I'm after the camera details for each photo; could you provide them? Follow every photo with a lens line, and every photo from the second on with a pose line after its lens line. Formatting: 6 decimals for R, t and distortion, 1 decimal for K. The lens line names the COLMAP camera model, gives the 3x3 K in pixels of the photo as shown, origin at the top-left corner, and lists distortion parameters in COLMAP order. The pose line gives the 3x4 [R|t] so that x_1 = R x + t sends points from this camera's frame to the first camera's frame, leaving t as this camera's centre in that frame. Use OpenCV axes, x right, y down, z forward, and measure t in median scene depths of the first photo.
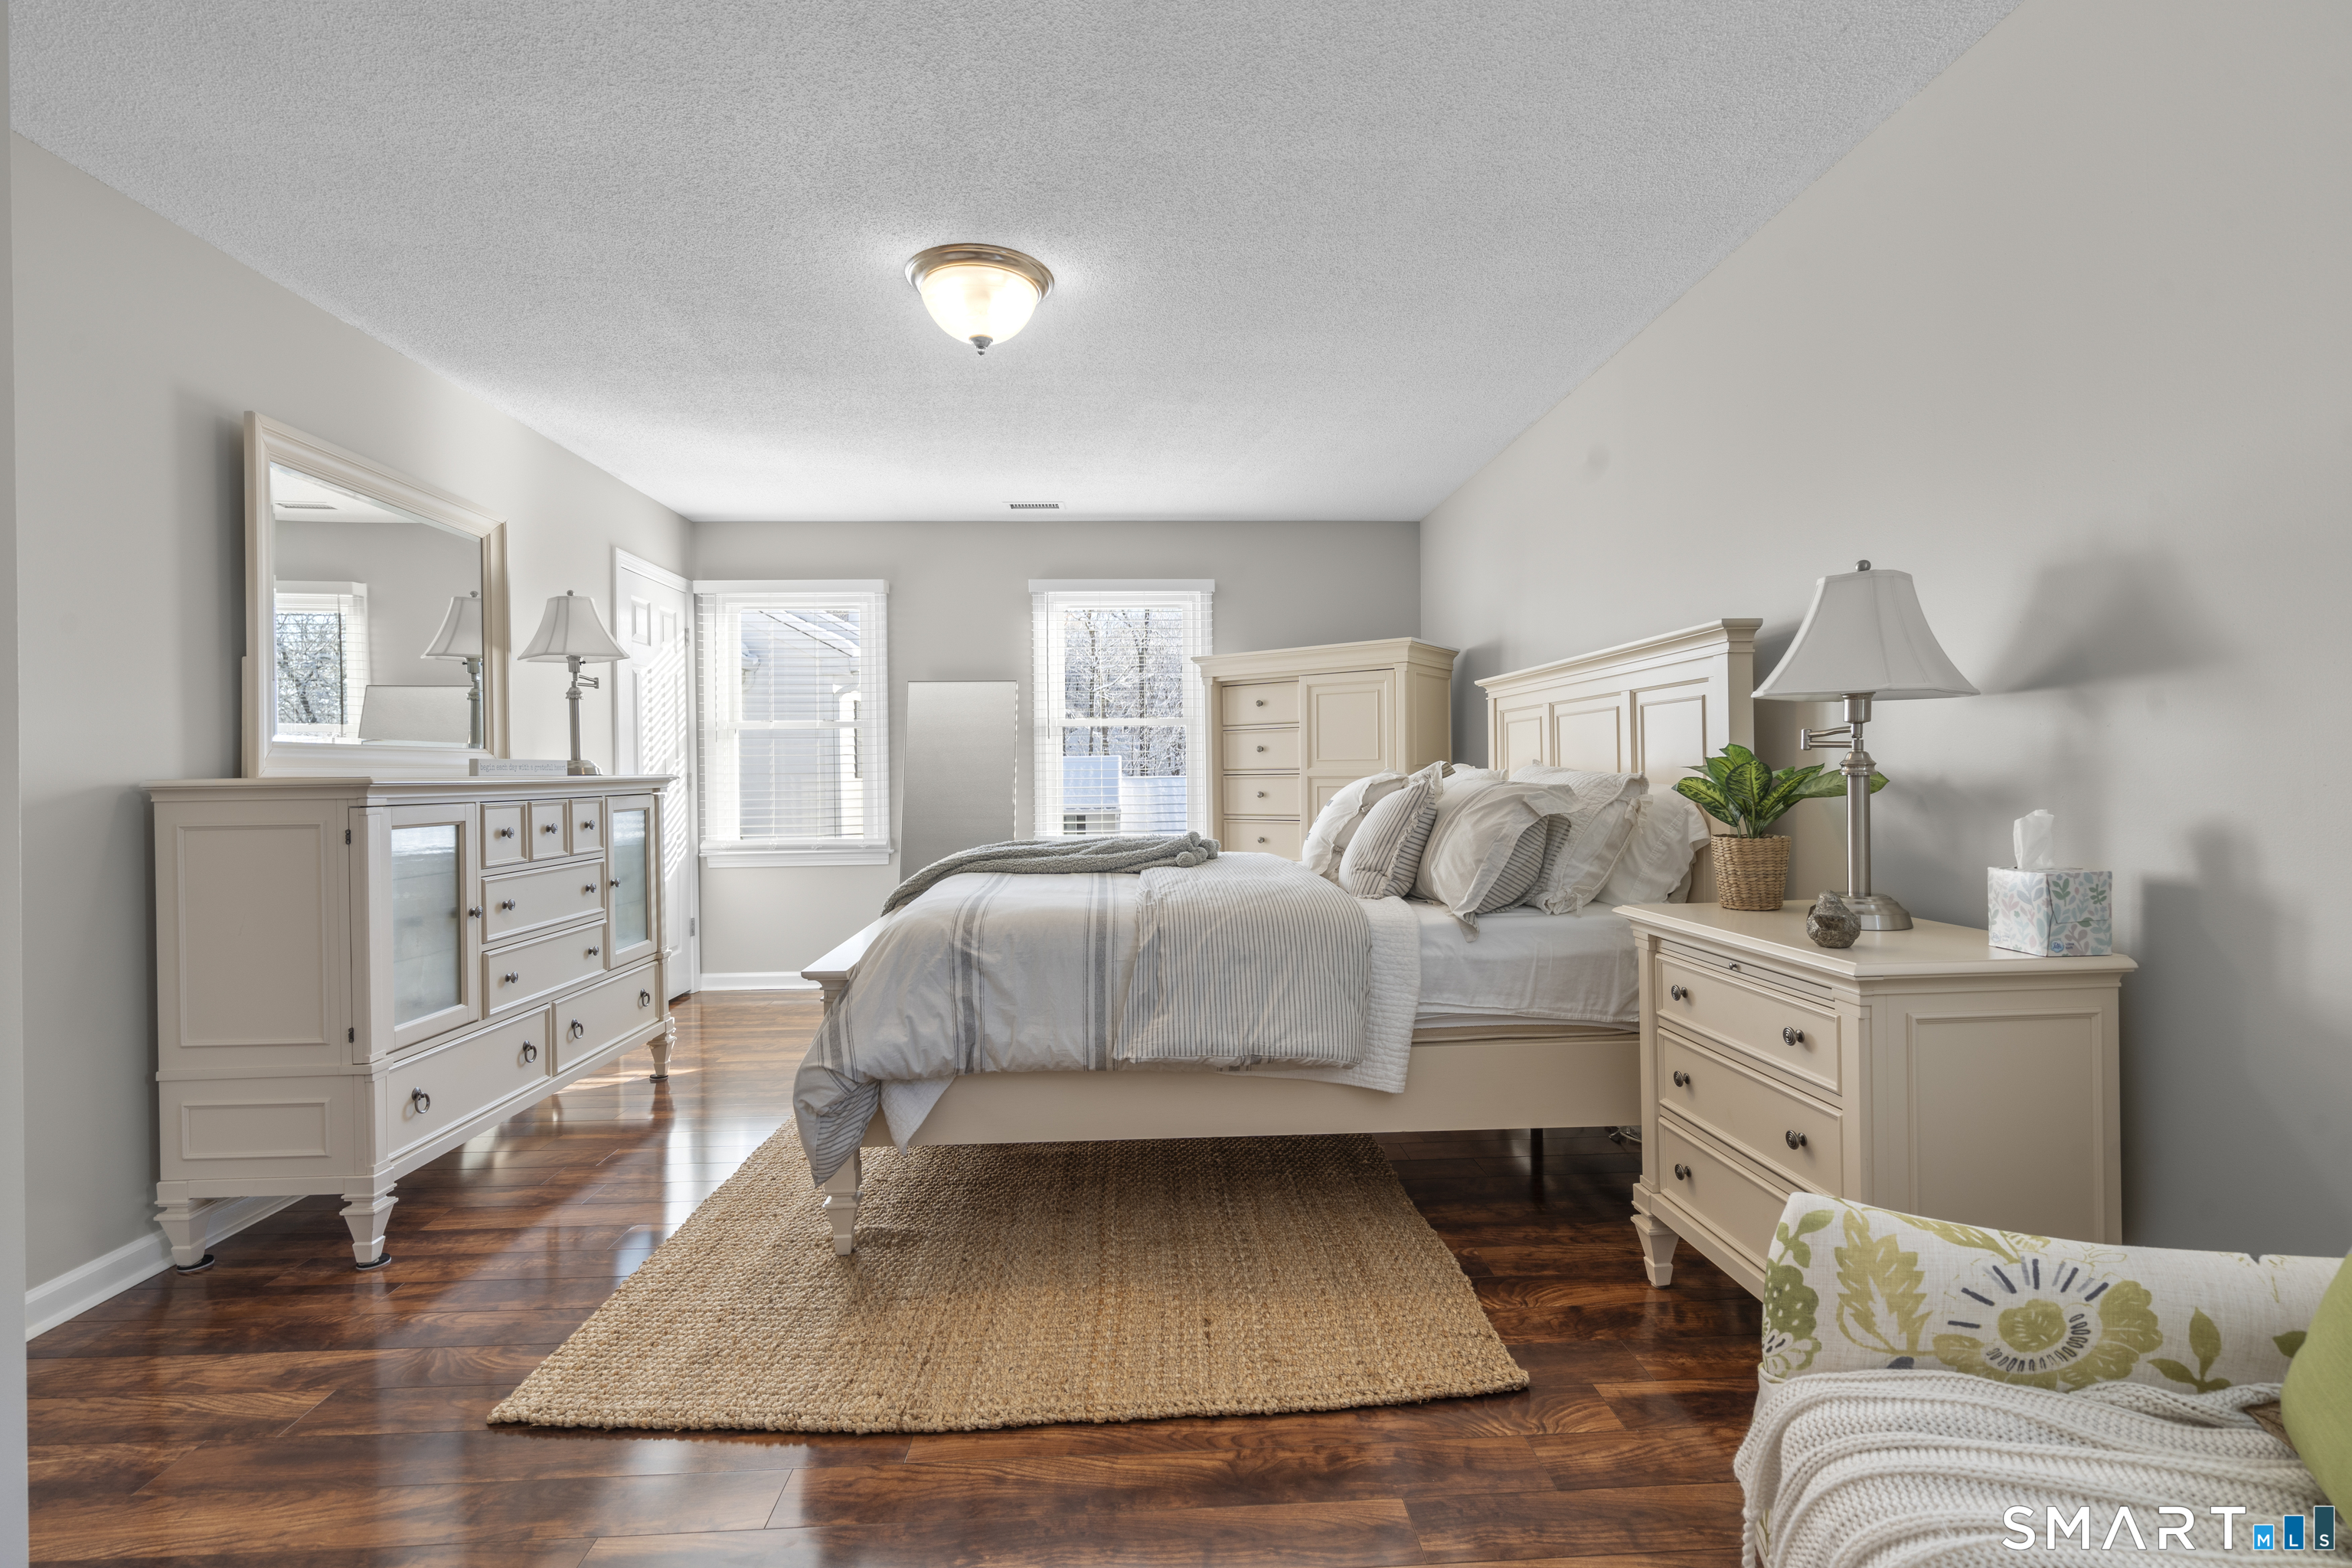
lens RADIAL K [[1057.1, 0, 1175.8], [0, 1057.1, 772.8], [0, 0, 1]] dist [-0.002868, 0.001388]
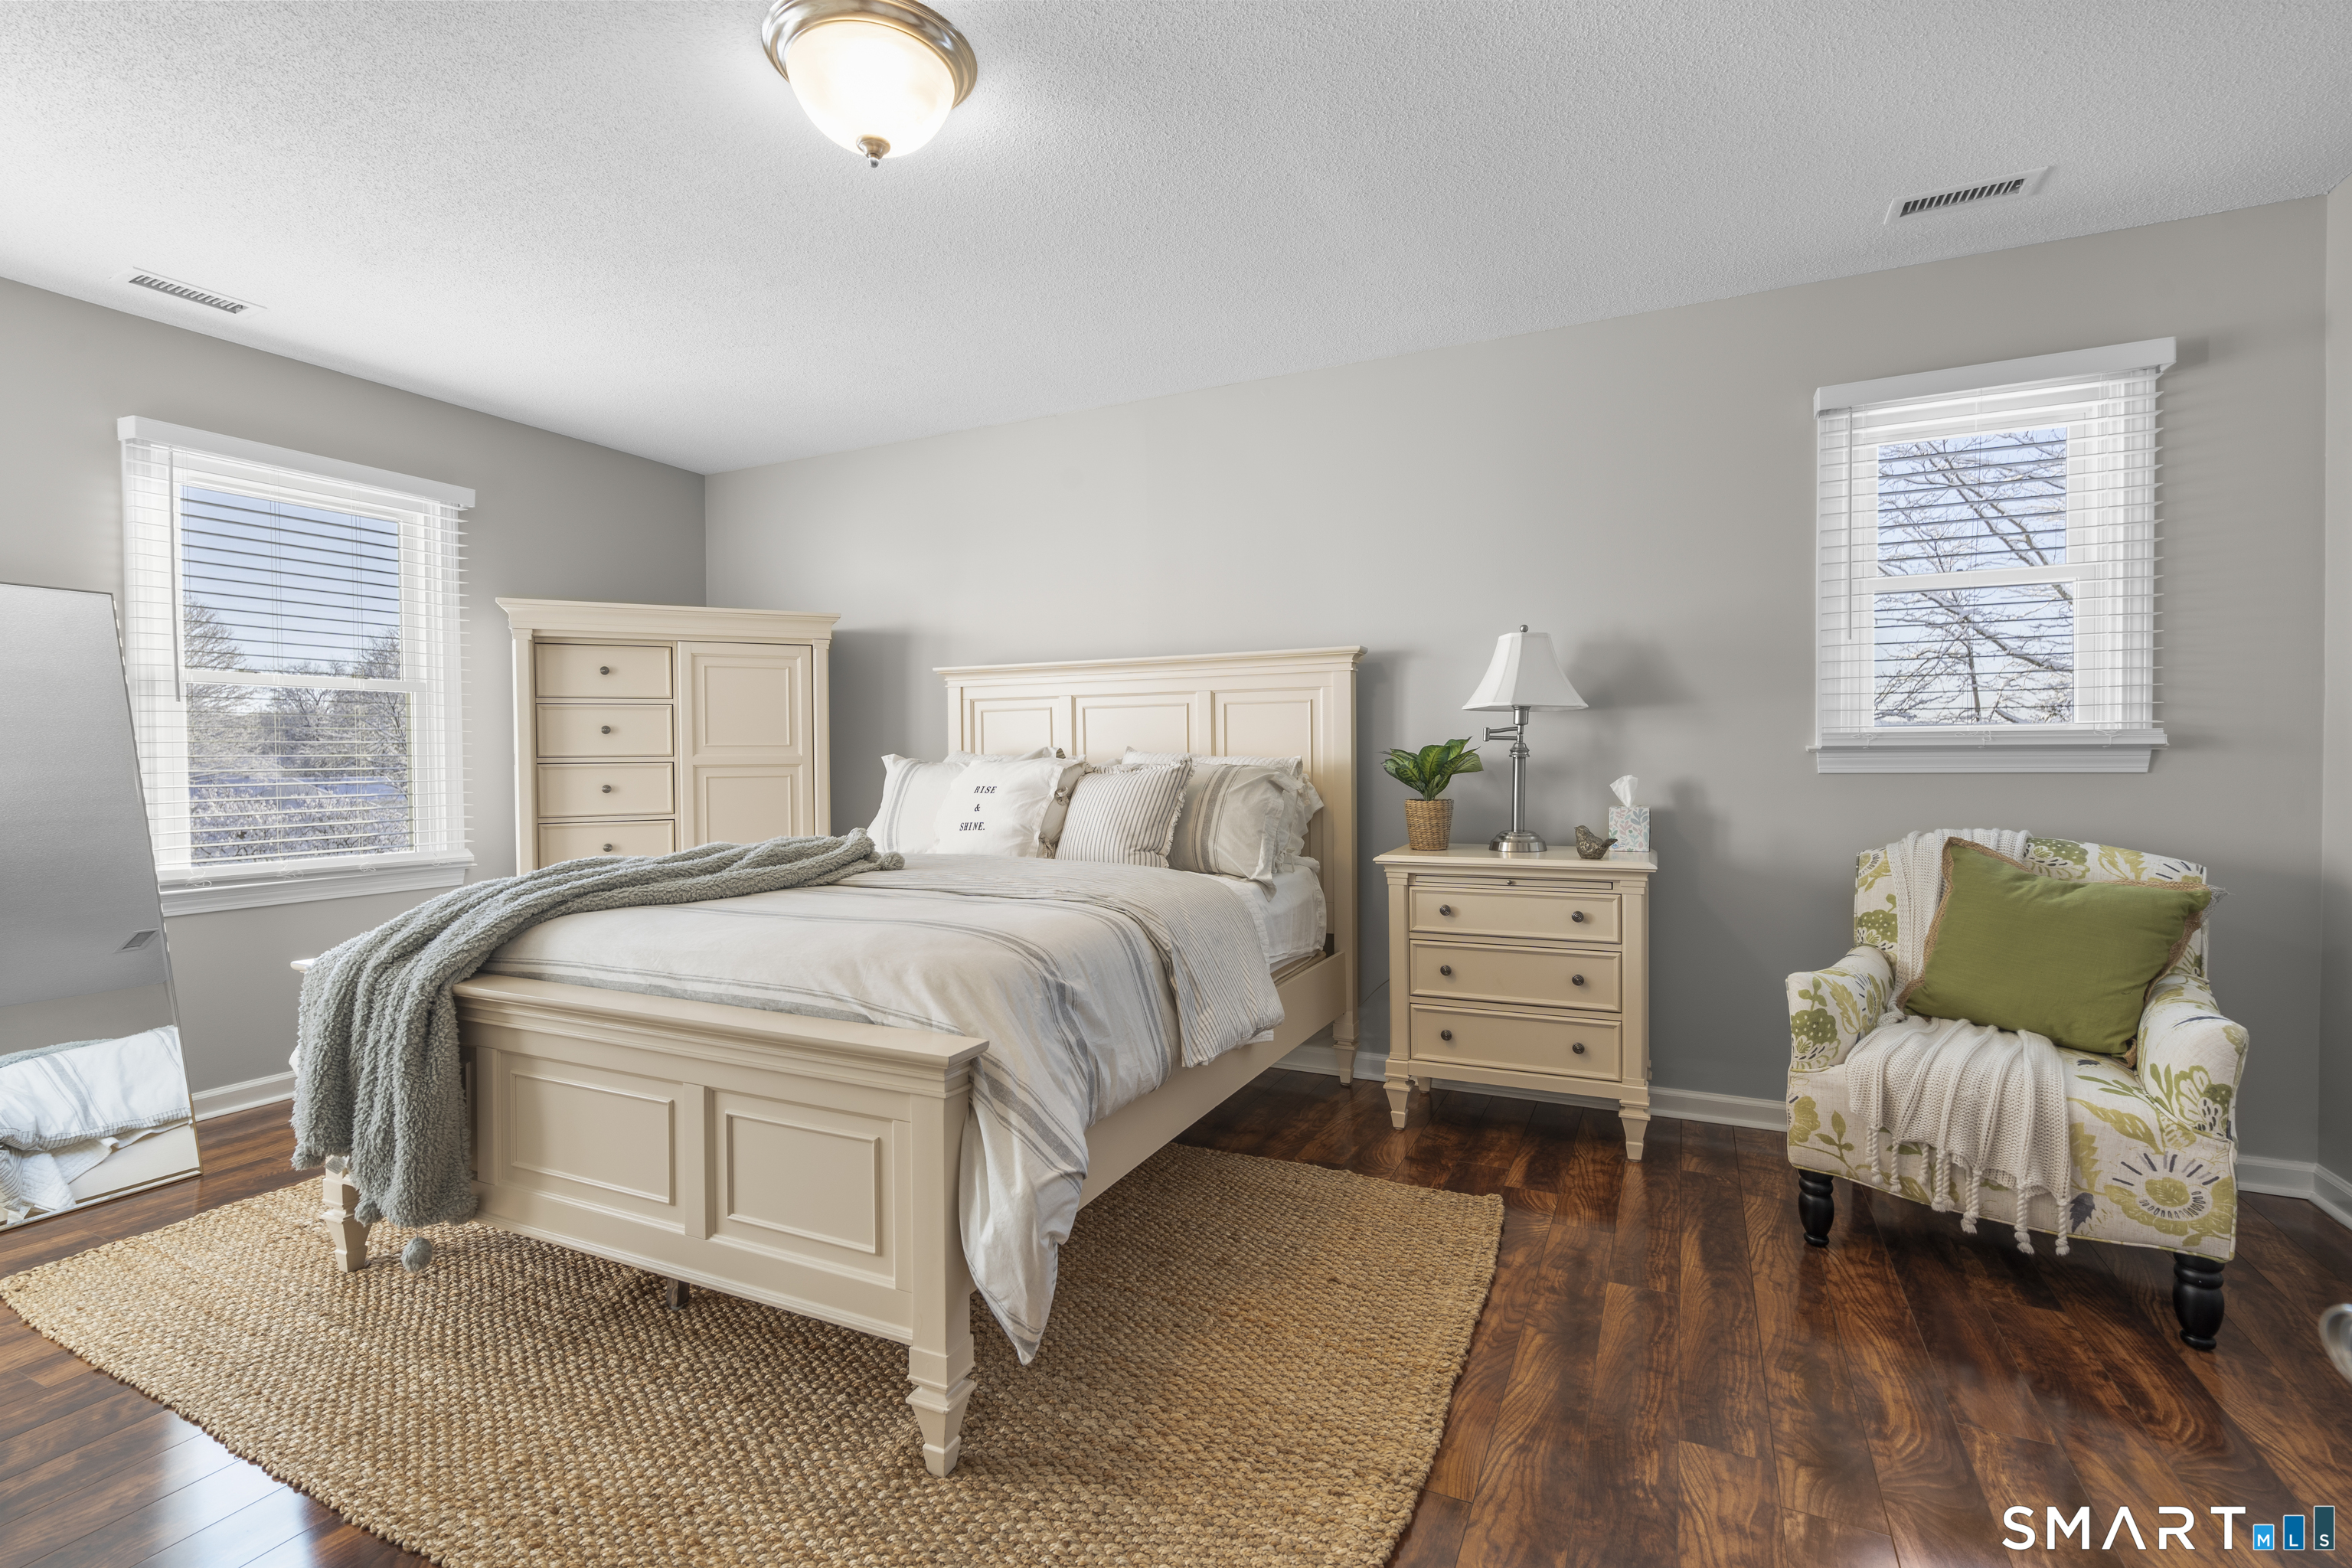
lens RADIAL K [[1057.1, 0, 1175.8], [0, 1057.1, 772.8], [0, 0, 1]] dist [-0.002868, 0.001388]
pose [[0.478963, -0.006366, 0.877812, -0.716949], [0.003623, 0.999980, 0.005276, 0.011277], [-0.877828, 0.000653, 0.478976, 0.480062]]
